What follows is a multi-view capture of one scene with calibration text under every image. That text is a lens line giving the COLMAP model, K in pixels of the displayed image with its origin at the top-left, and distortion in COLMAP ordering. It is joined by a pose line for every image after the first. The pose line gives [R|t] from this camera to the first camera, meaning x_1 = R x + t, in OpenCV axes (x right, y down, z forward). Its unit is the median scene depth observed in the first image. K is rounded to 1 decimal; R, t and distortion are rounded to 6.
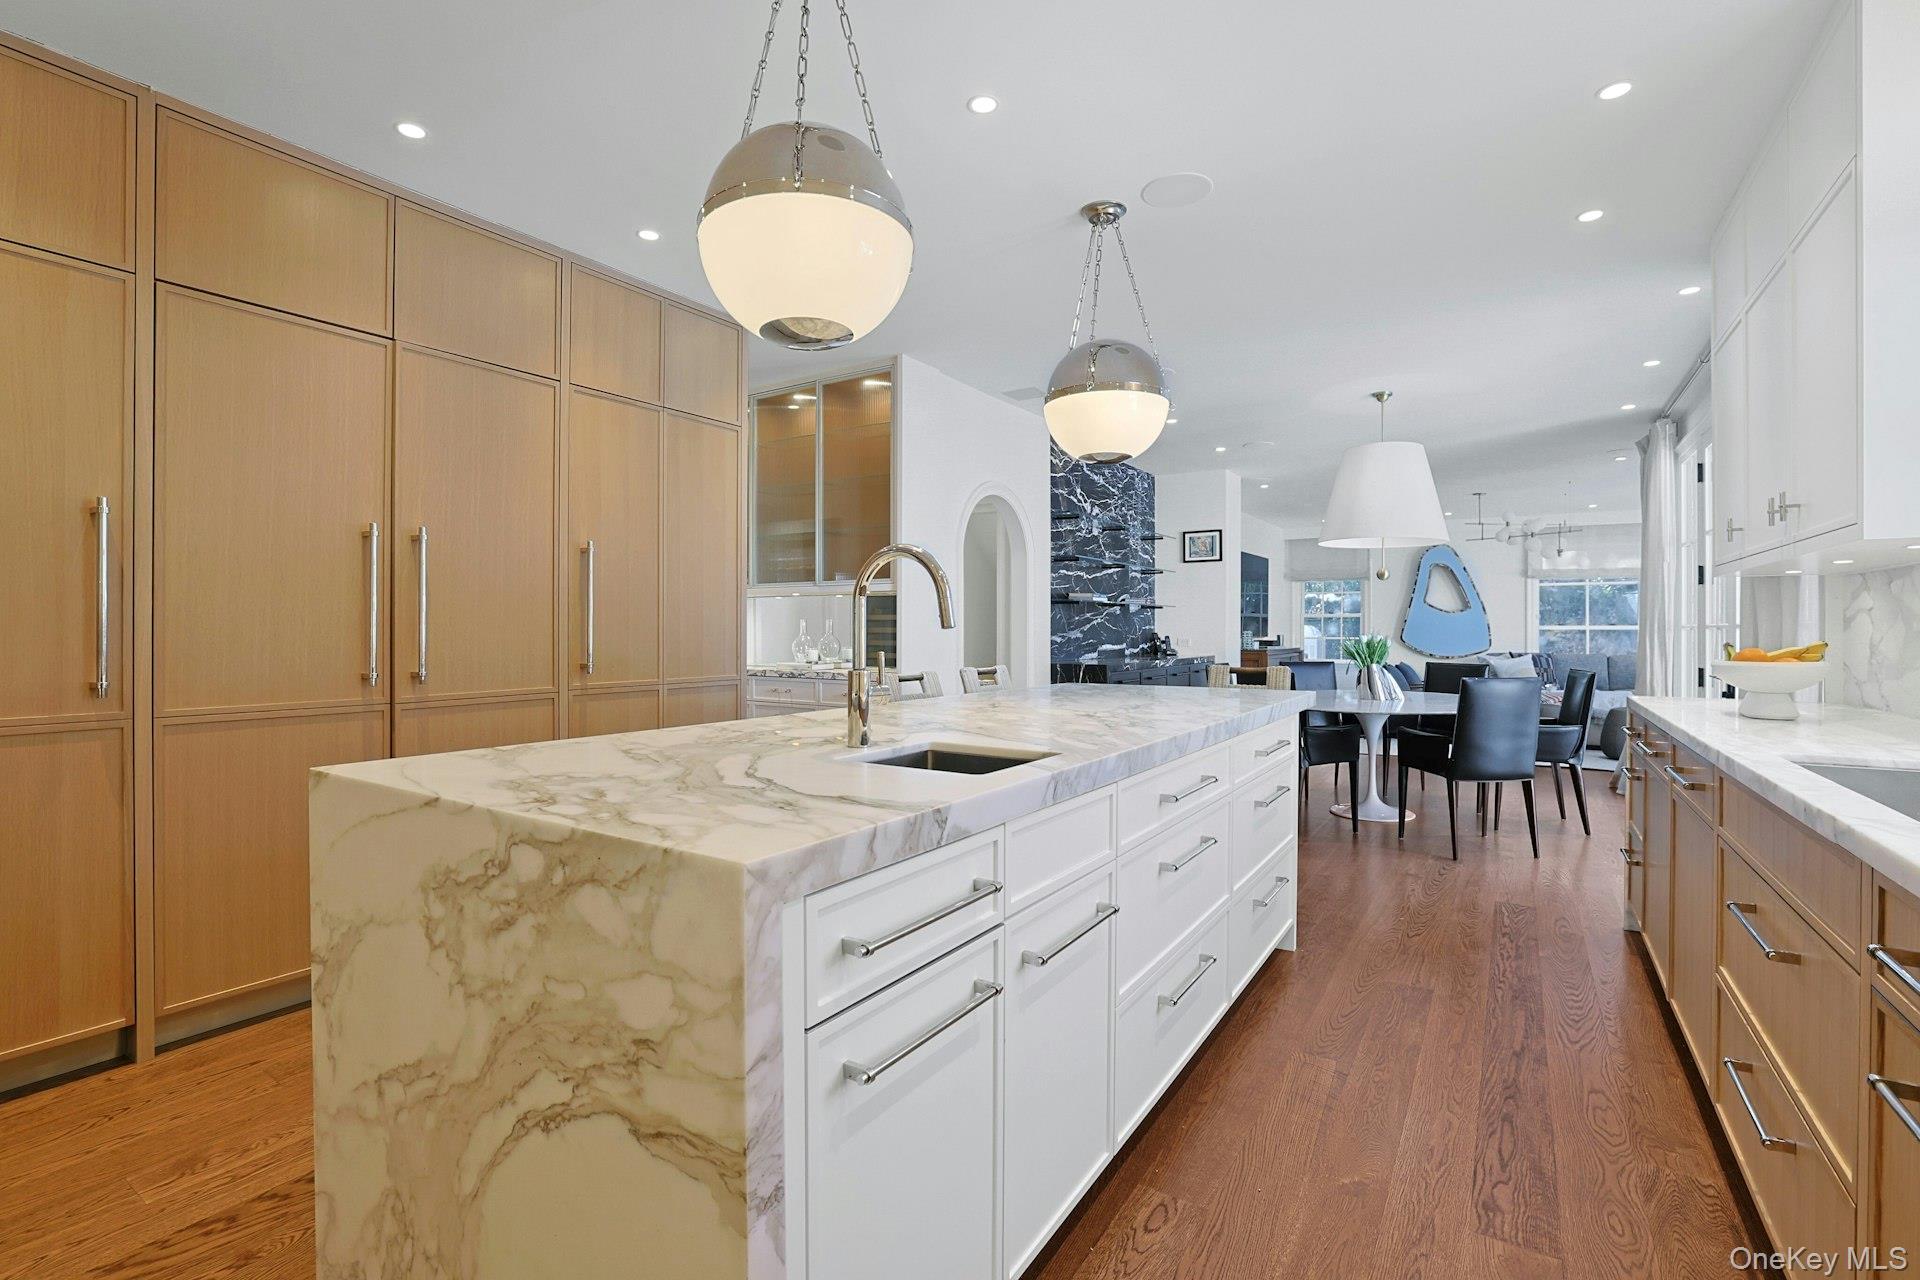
lens RADIAL K [[890.6, 0, 952.7], [0, 890.6, 629.2], [0, 0, 1]] dist [-0.024952, 0.002969]
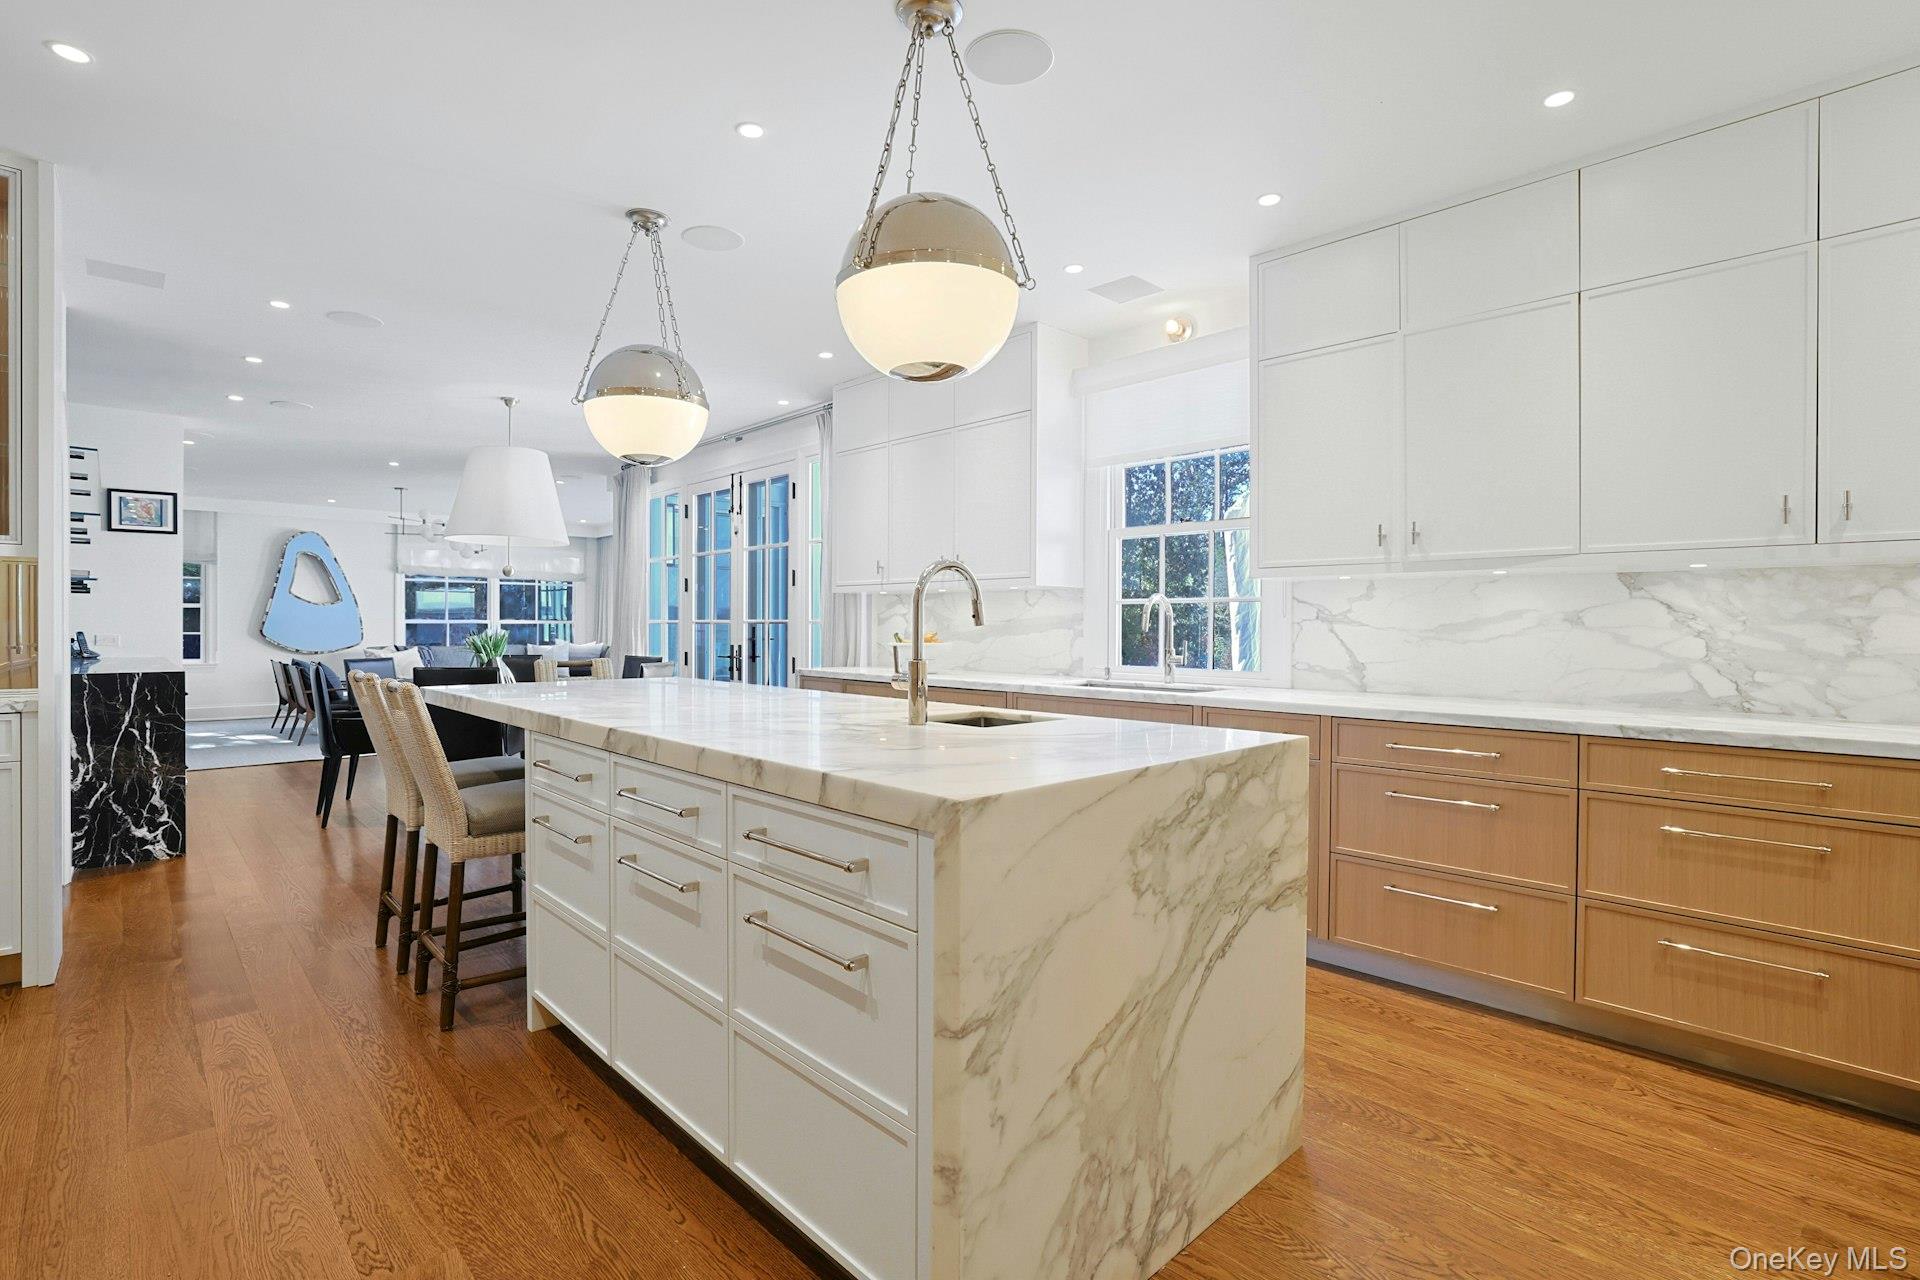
lens RADIAL K [[890.6, 0, 977.6], [0, 890.6, 636.7], [0, 0, 1]] dist [-0.024952, 0.002969]
pose [[0.202553, -0.013708, 0.979175, -1.070662], [-0.003278, 0.999887, 0.014676, -0.003467], [-0.979266, -0.006182, 0.202485, 0.576862]]
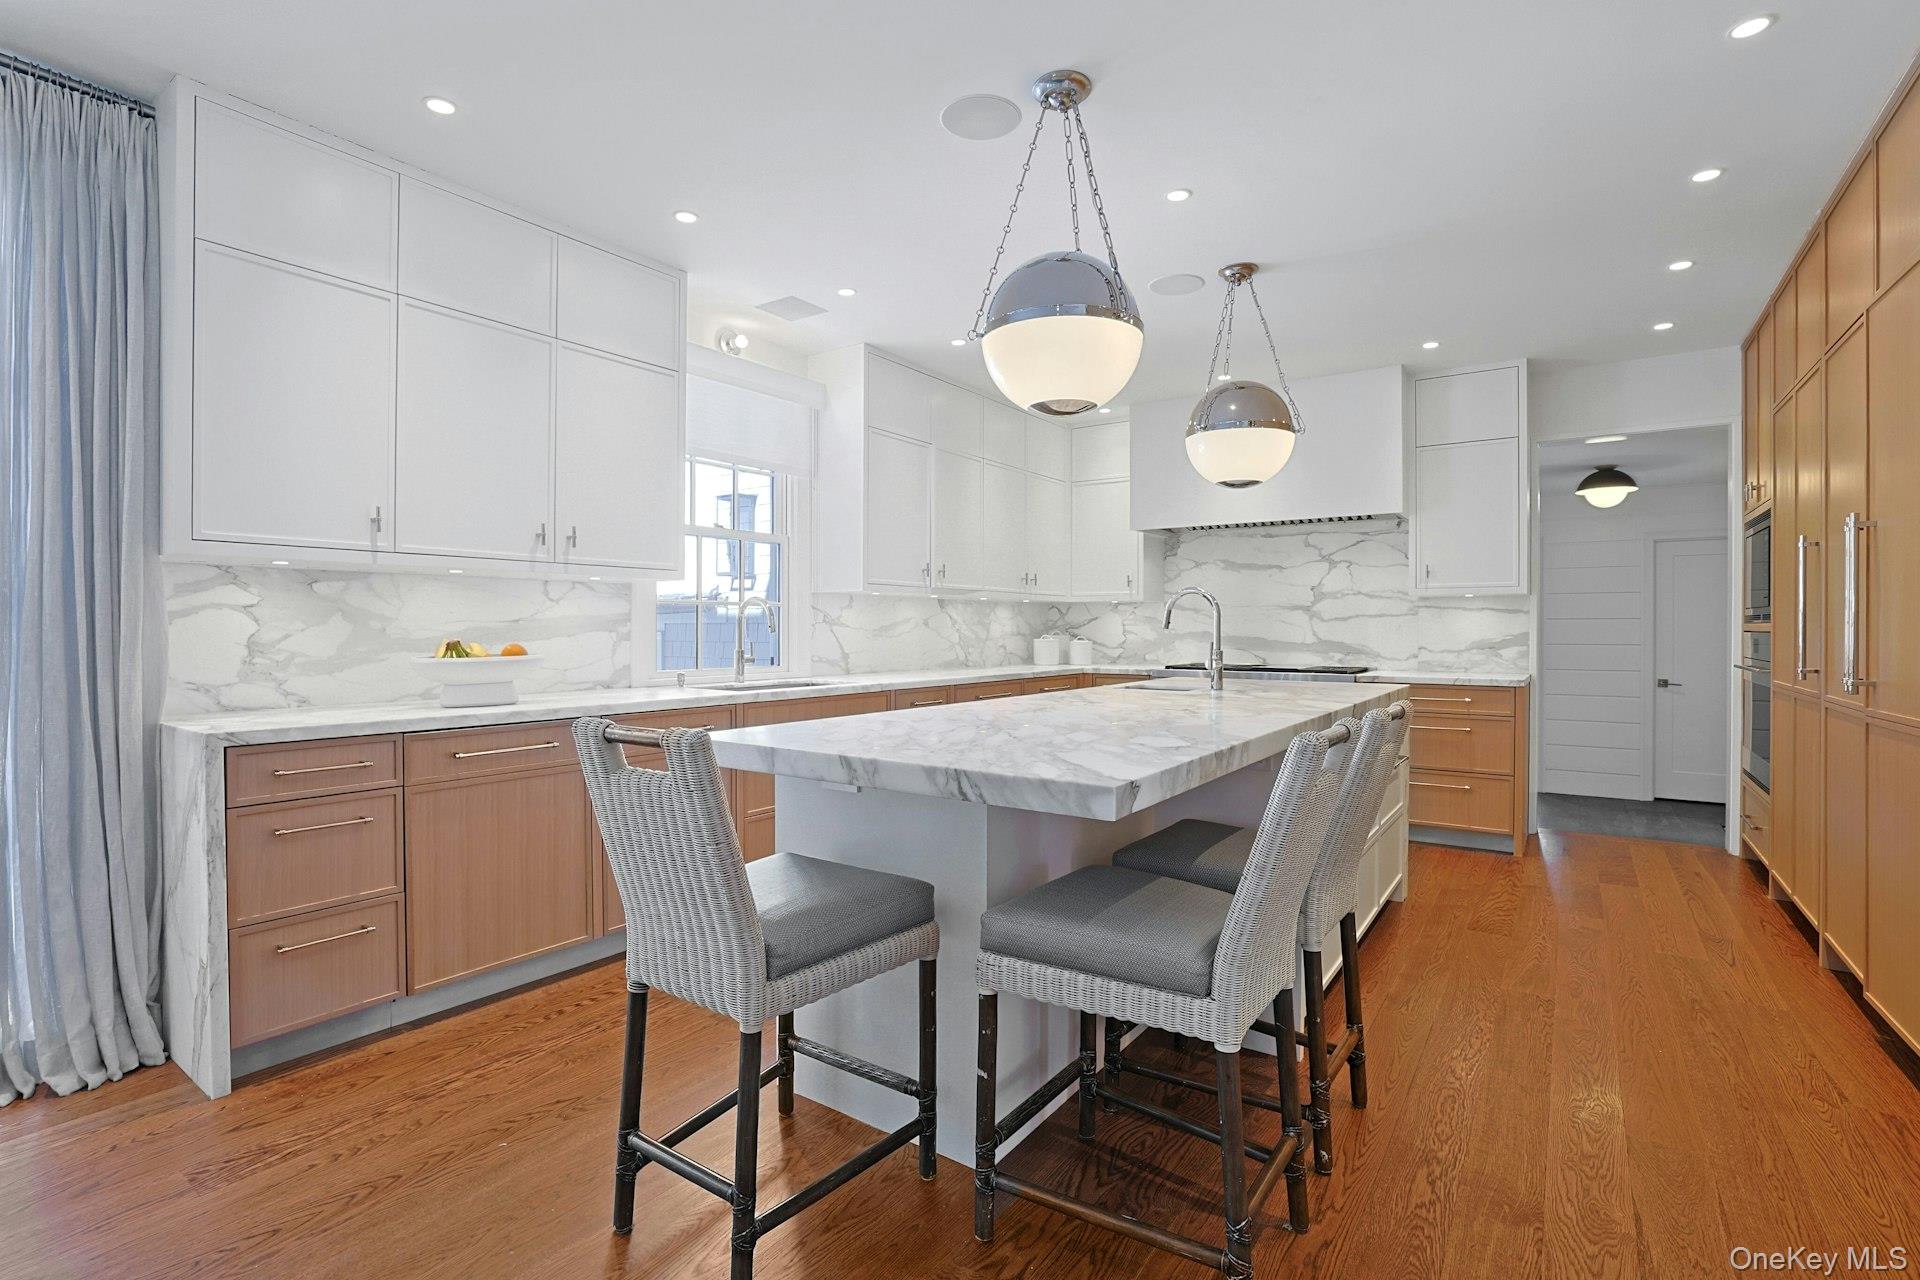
lens RADIAL K [[890.6, 0, 991.8], [0, 890.6, 631.7], [0, 0, 1]] dist [-0.024952, 0.002969]
pose [[-0.999998, -0.001115, 0.001521, 0.309391], [-0.001113, 0.999998, 0.001707, 0.006250], [-0.001523, 0.001705, -0.999997, 2.526450]]
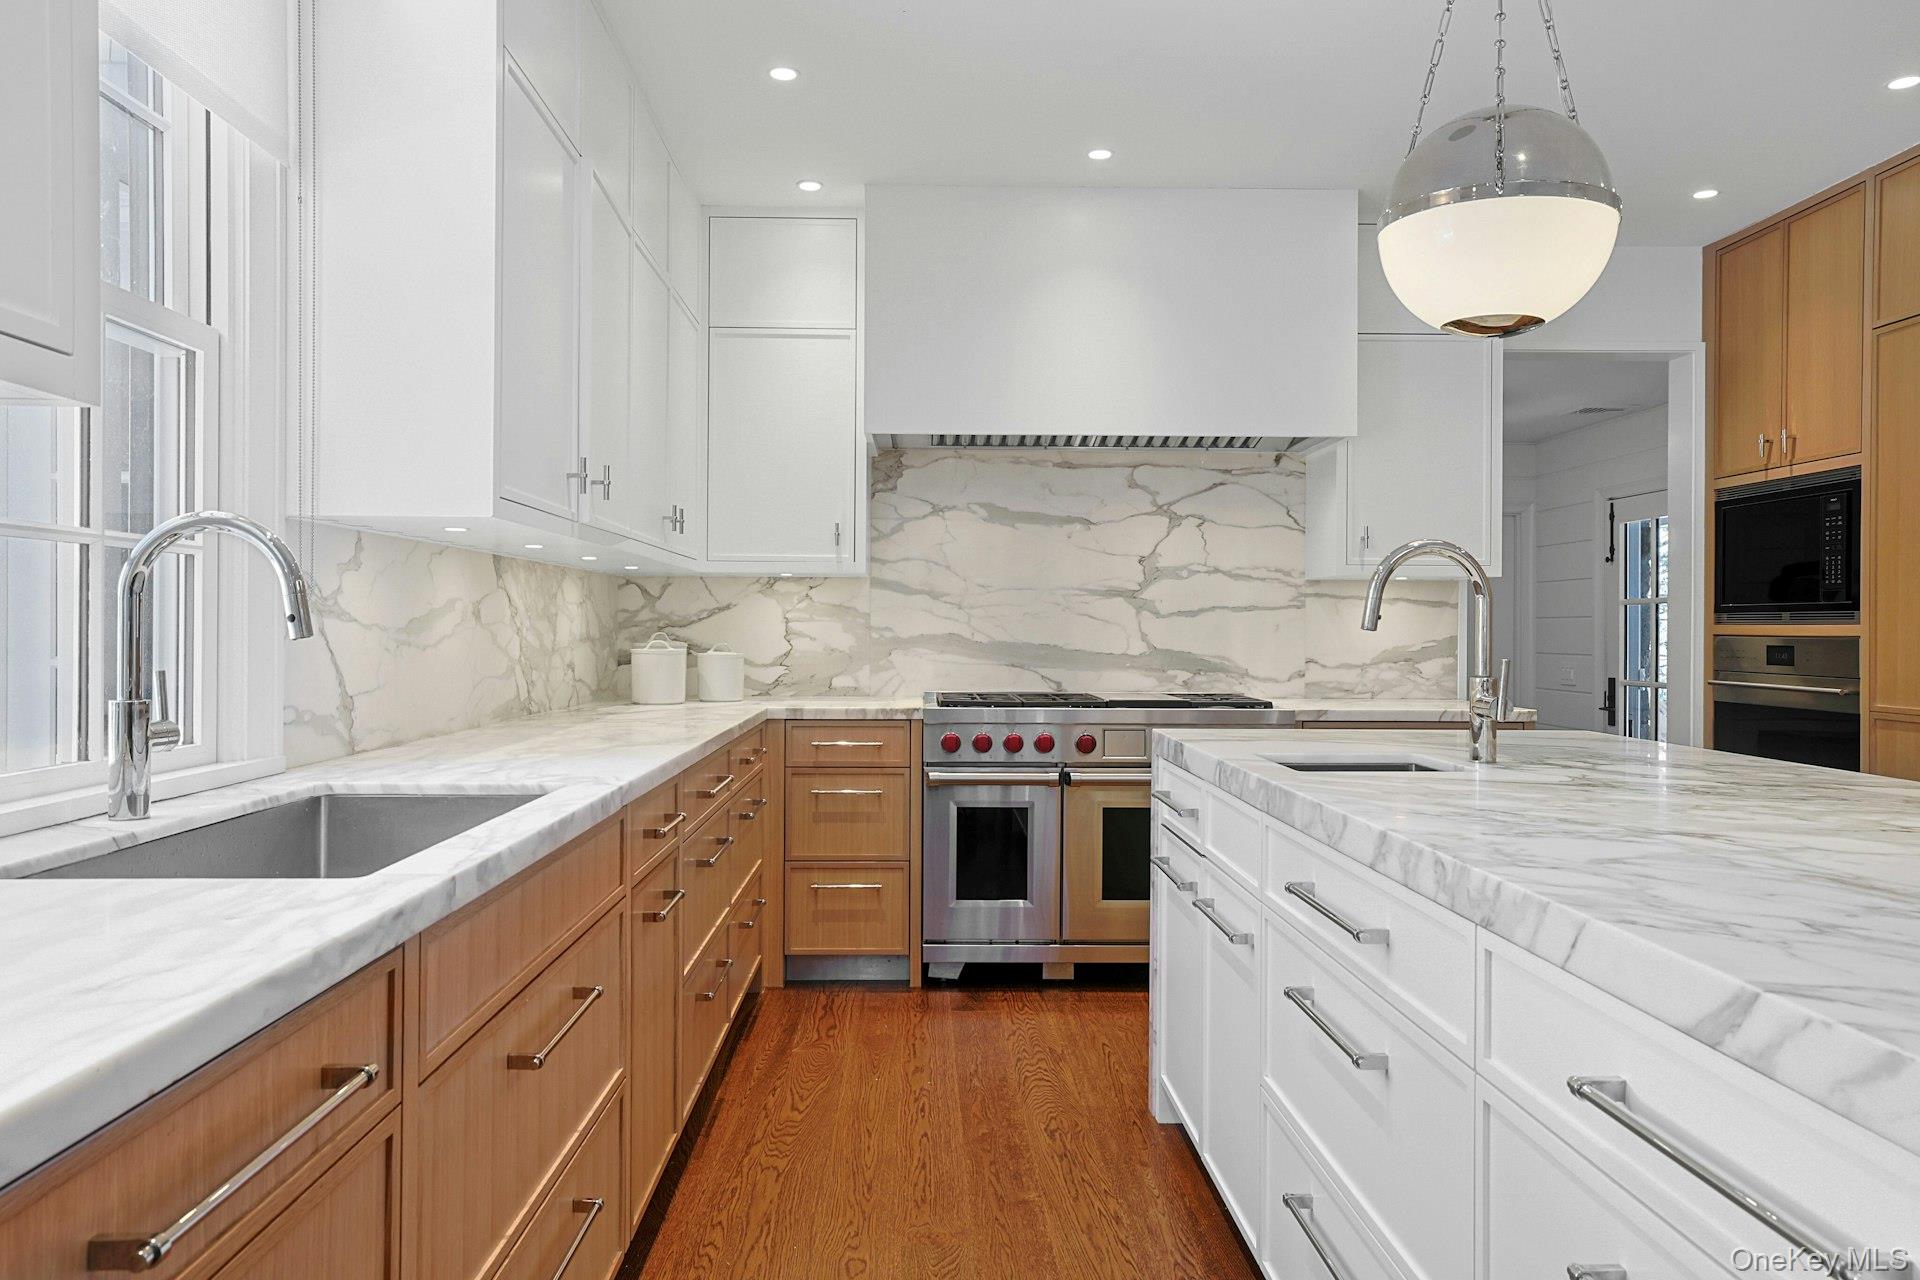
lens RADIAL K [[1287.9, 0, 965.4], [0, 1287.9, 631.0], [0, 0, 1]] dist [-0.005936, 0.007174]
pose [[-0.818542, -0.003957, -0.574432, 0.906648], [-0.004738, 0.999989, -0.000137, 0.004972], [0.574426, 0.002610, -0.818552, 1.501919]]
